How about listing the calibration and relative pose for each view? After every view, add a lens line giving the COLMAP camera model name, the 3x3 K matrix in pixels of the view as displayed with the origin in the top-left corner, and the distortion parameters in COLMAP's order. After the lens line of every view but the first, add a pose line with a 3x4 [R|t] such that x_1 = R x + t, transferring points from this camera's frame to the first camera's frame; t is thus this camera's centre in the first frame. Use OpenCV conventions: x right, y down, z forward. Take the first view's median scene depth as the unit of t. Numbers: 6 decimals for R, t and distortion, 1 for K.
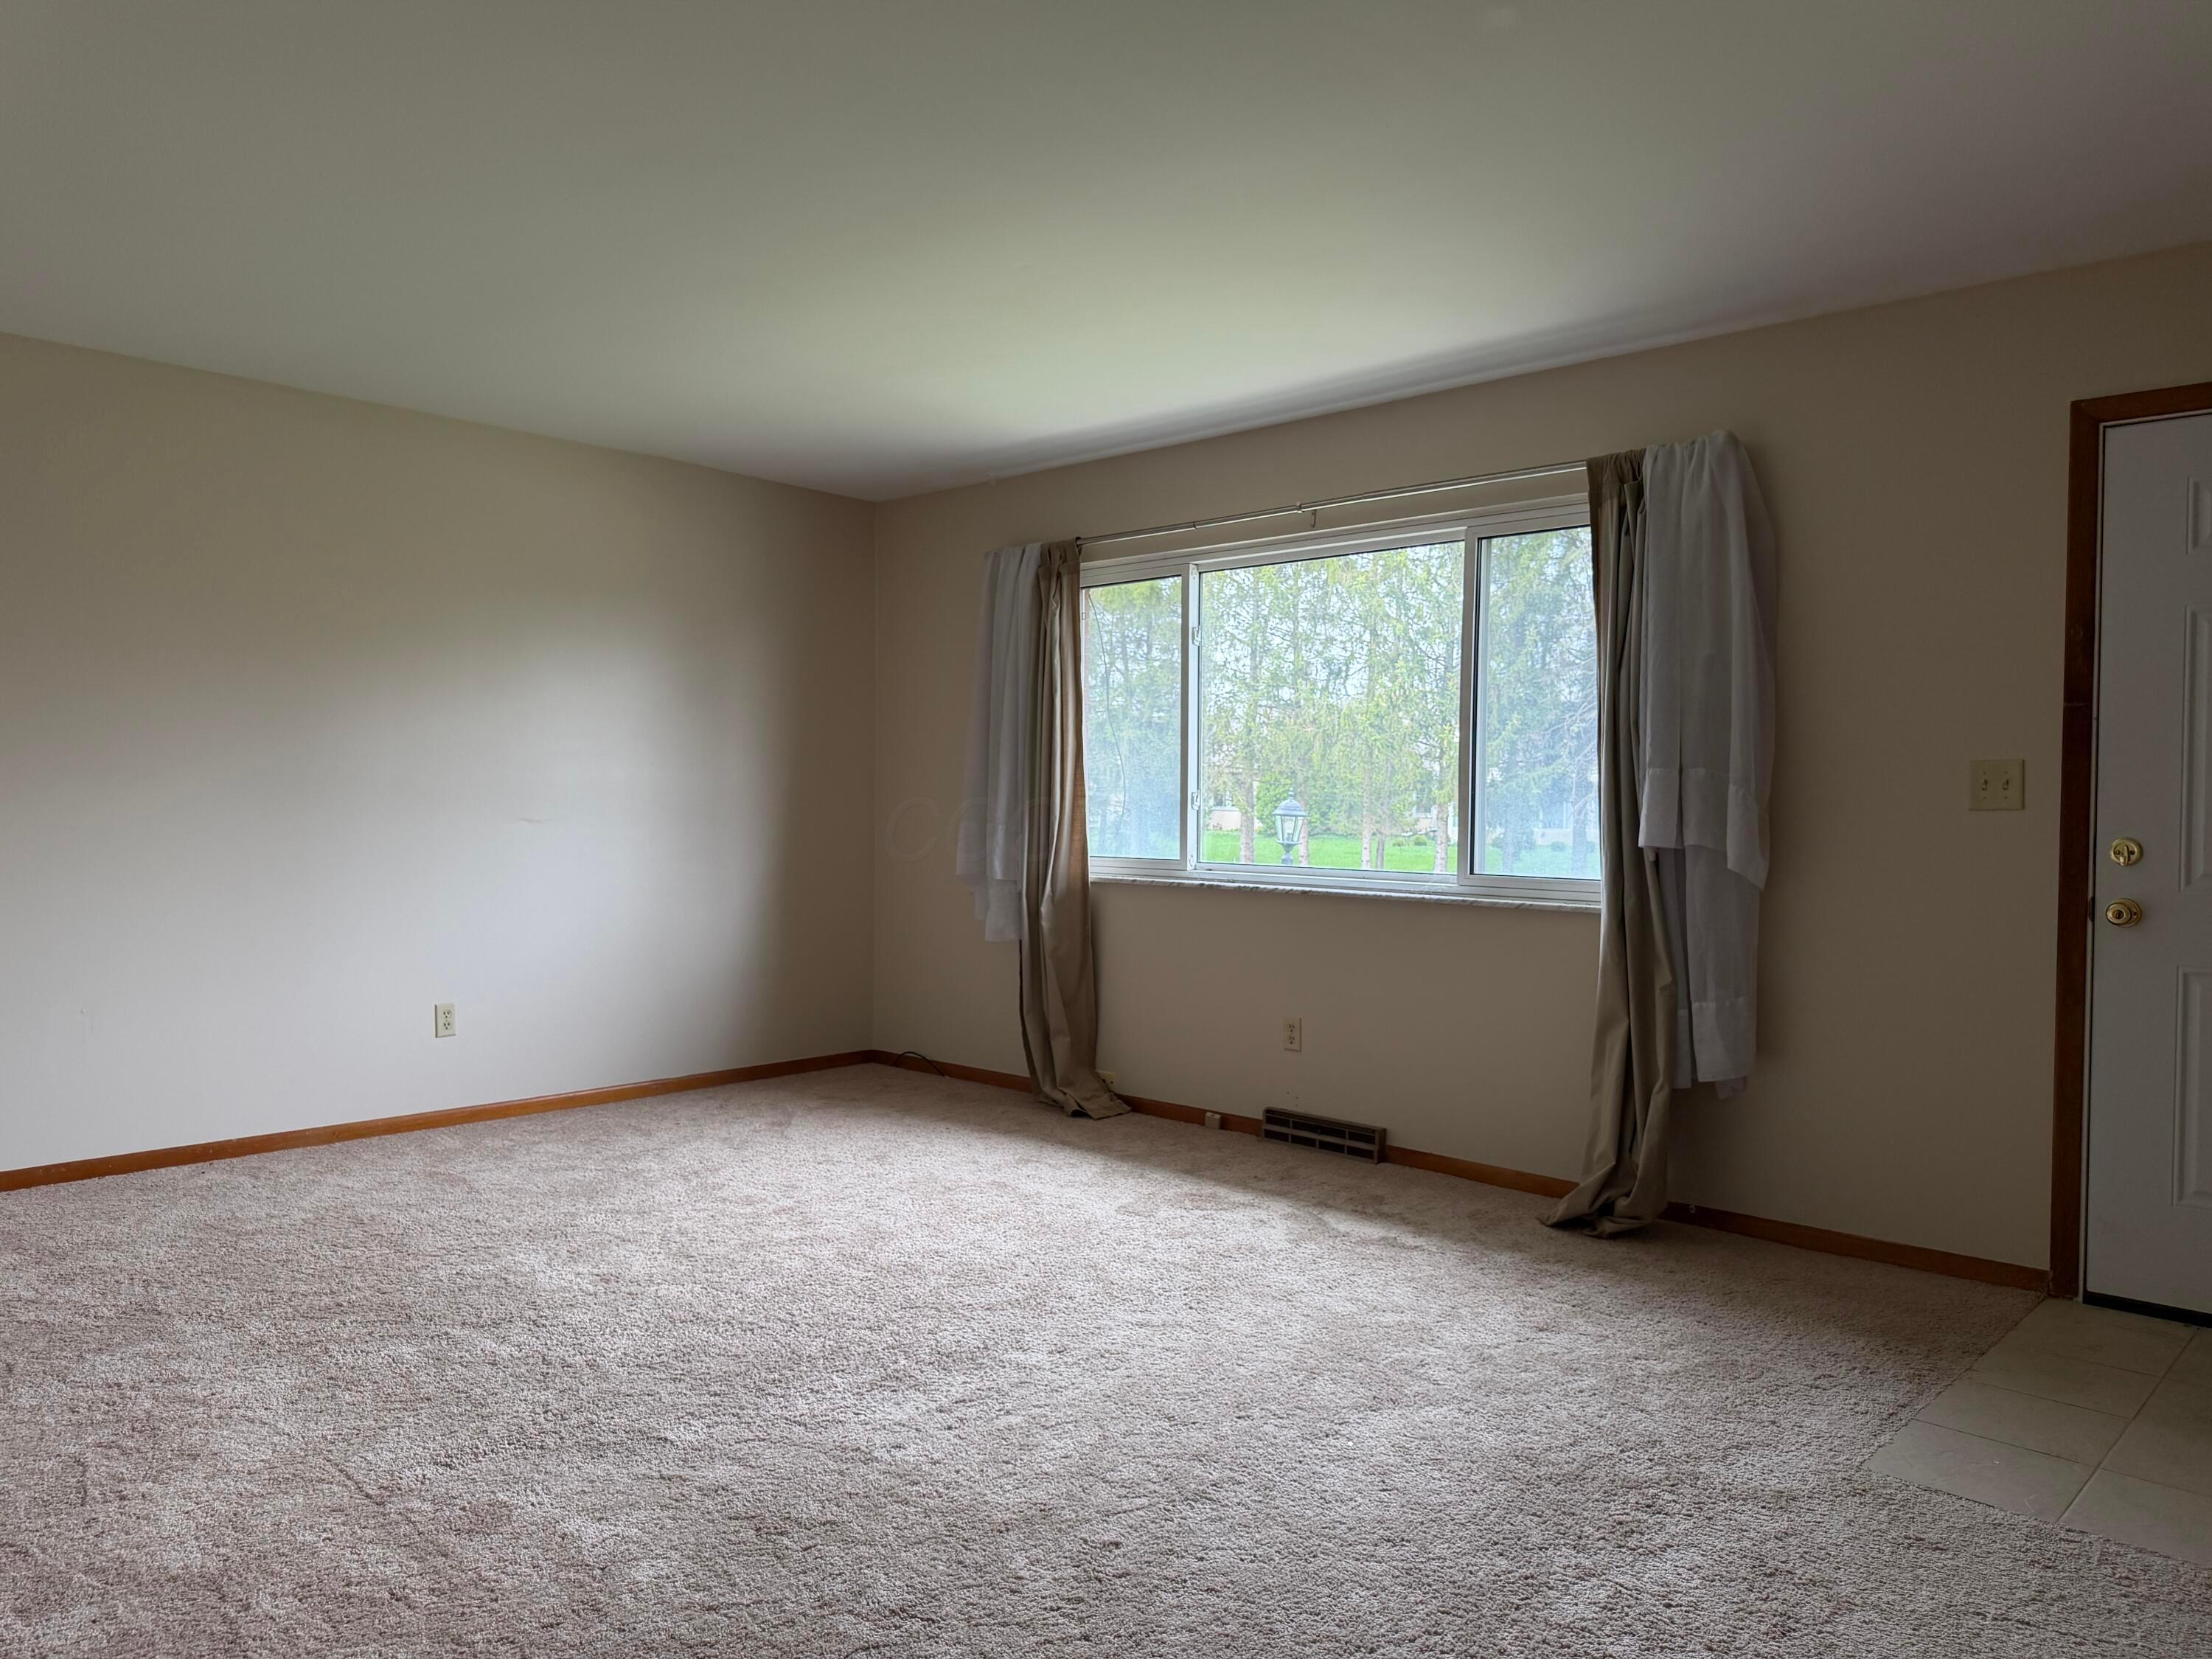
lens RADIAL K [[1566.7, 0, 1106.0], [0, 1566.7, 829.5], [0, 0, 1]] dist [0.091899, -0.123548]
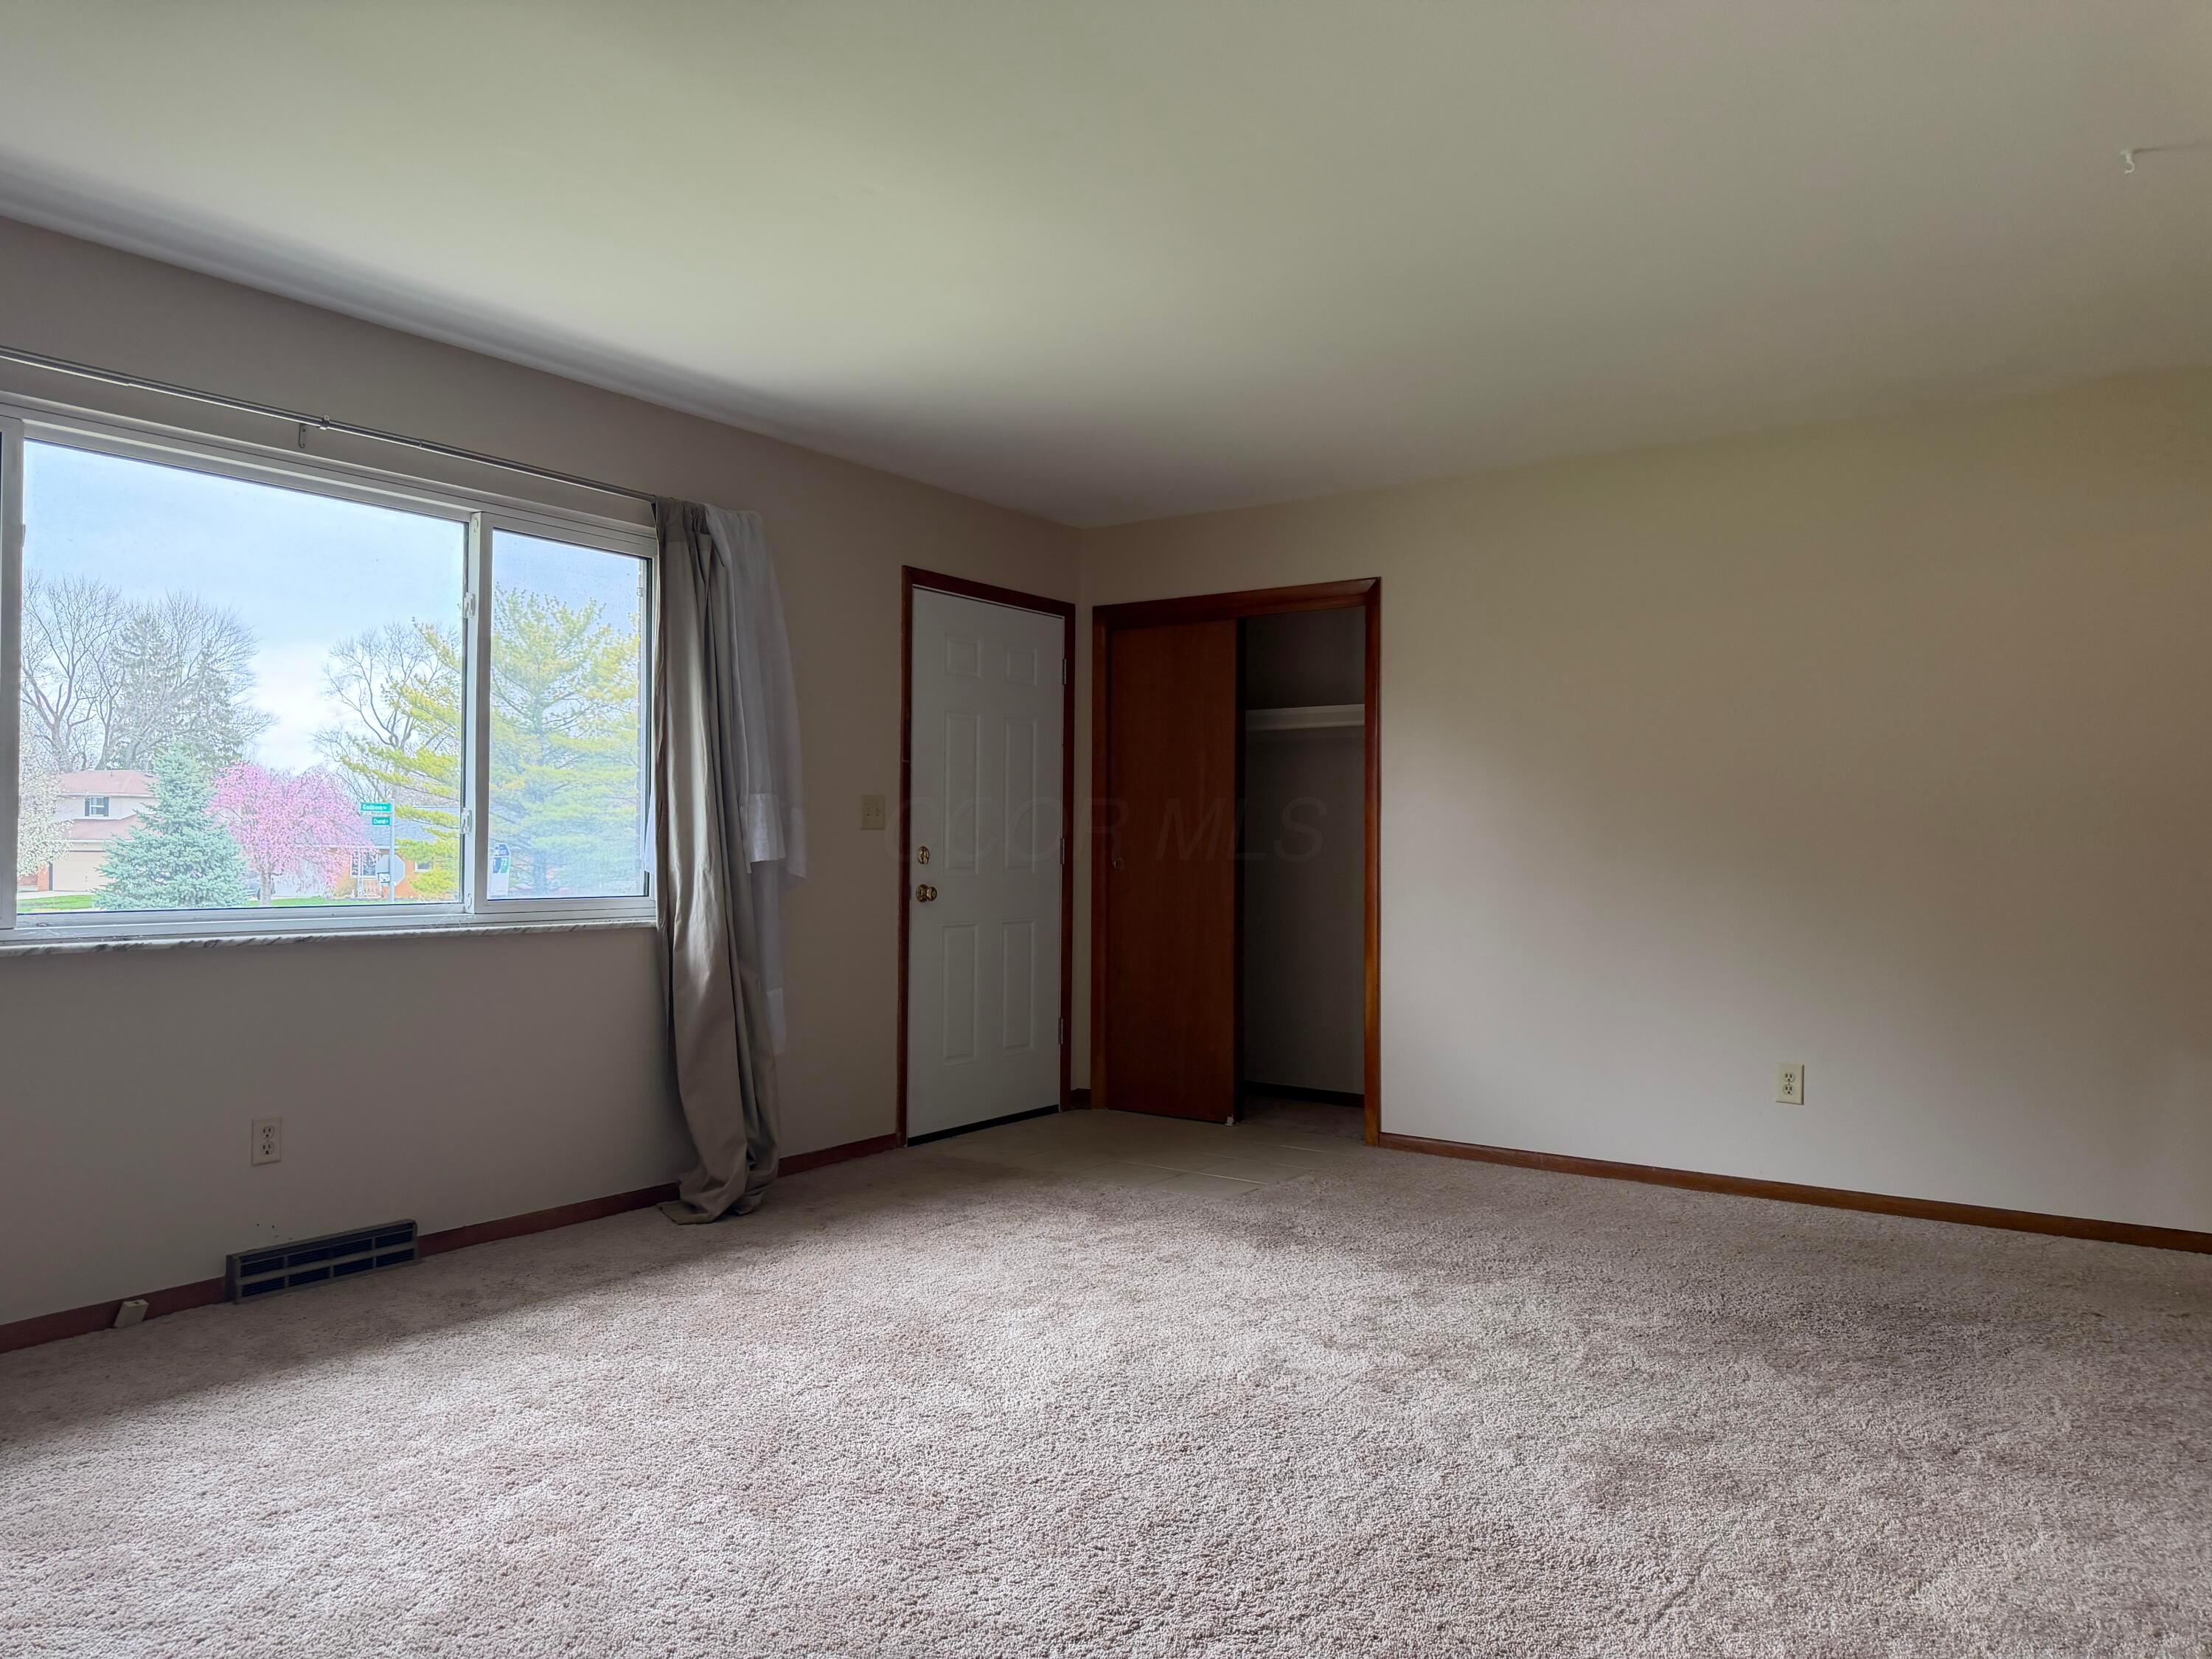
lens RADIAL K [[1566.7, 0, 1106.0], [0, 1566.7, 829.5], [0, 0, 1]] dist [0.091899, -0.123548]
pose [[-0.143000, -0.000788, 0.989722, -0.663950], [0.013010, 0.999912, 0.002676, -0.008930], [-0.989637, 0.013259, -0.142977, 0.731357]]
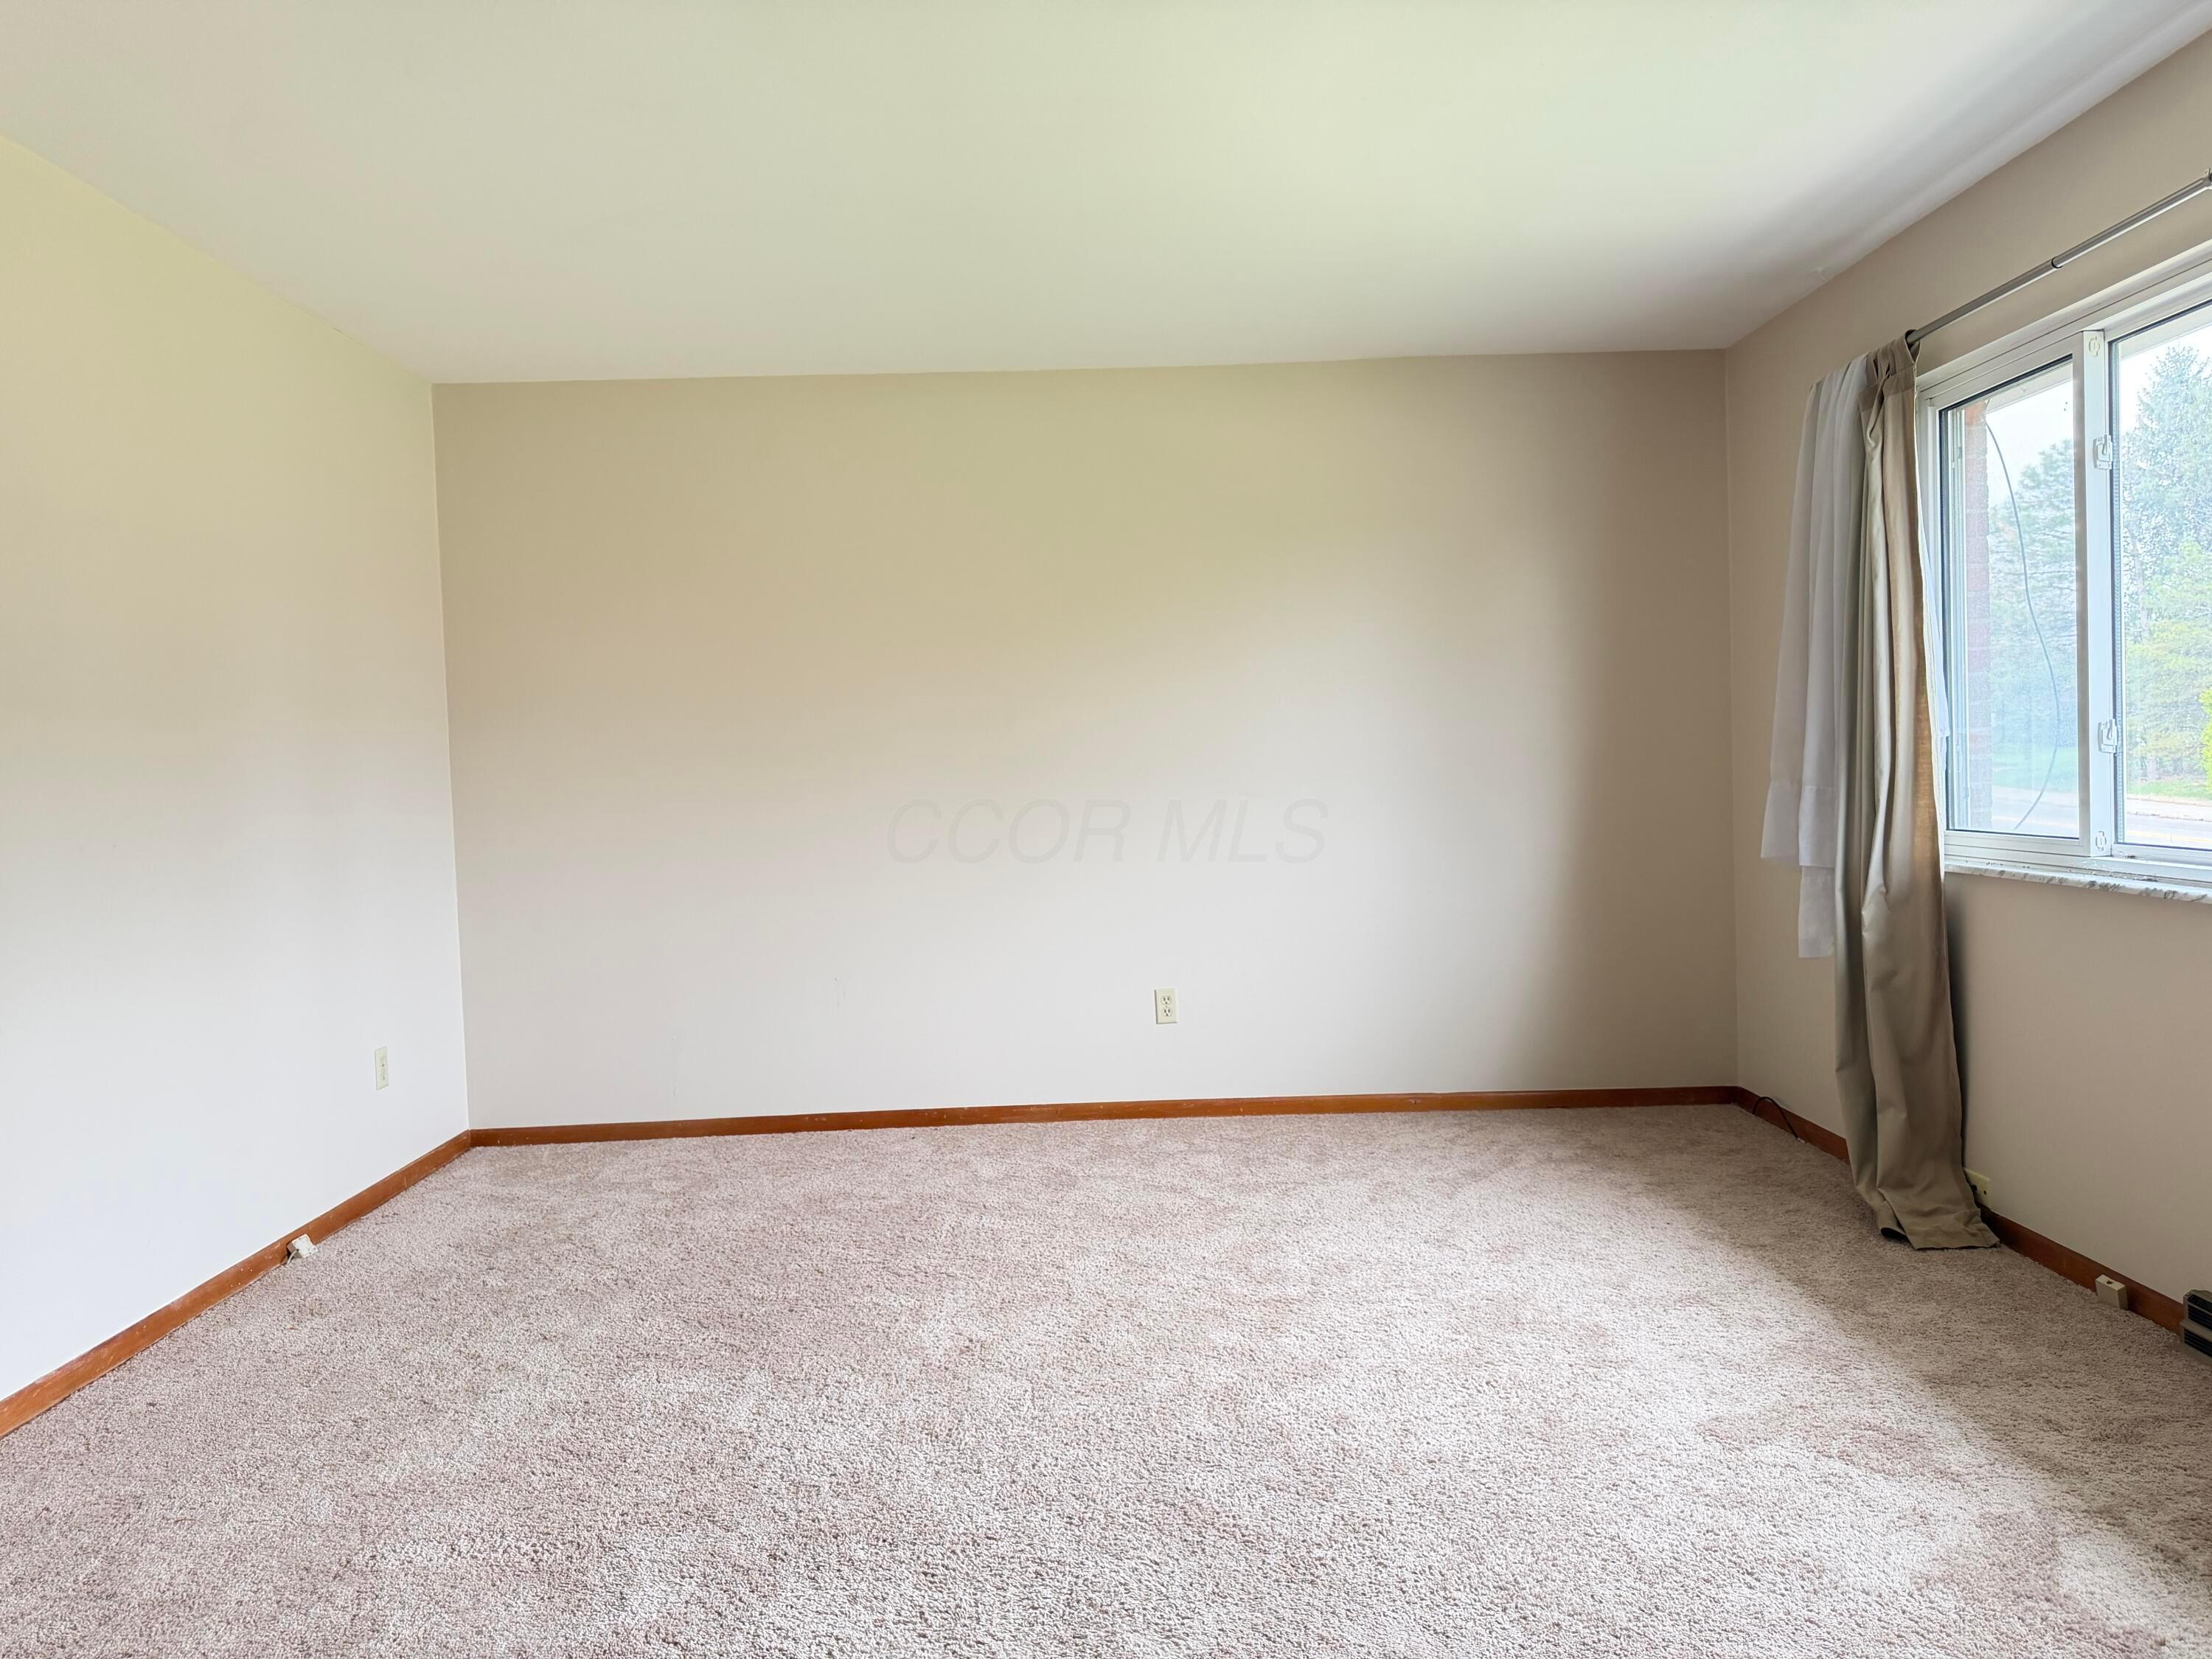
lens RADIAL K [[1566.7, 0, 1106.0], [0, 1566.7, 829.5], [0, 0, 1]] dist [0.091899, -0.123548]
pose [[0.686461, -0.001163, -0.727166, 0.250770], [0.024523, 0.999467, 0.021552, -0.006937], [0.726753, -0.032626, 0.686123, 0.347960]]
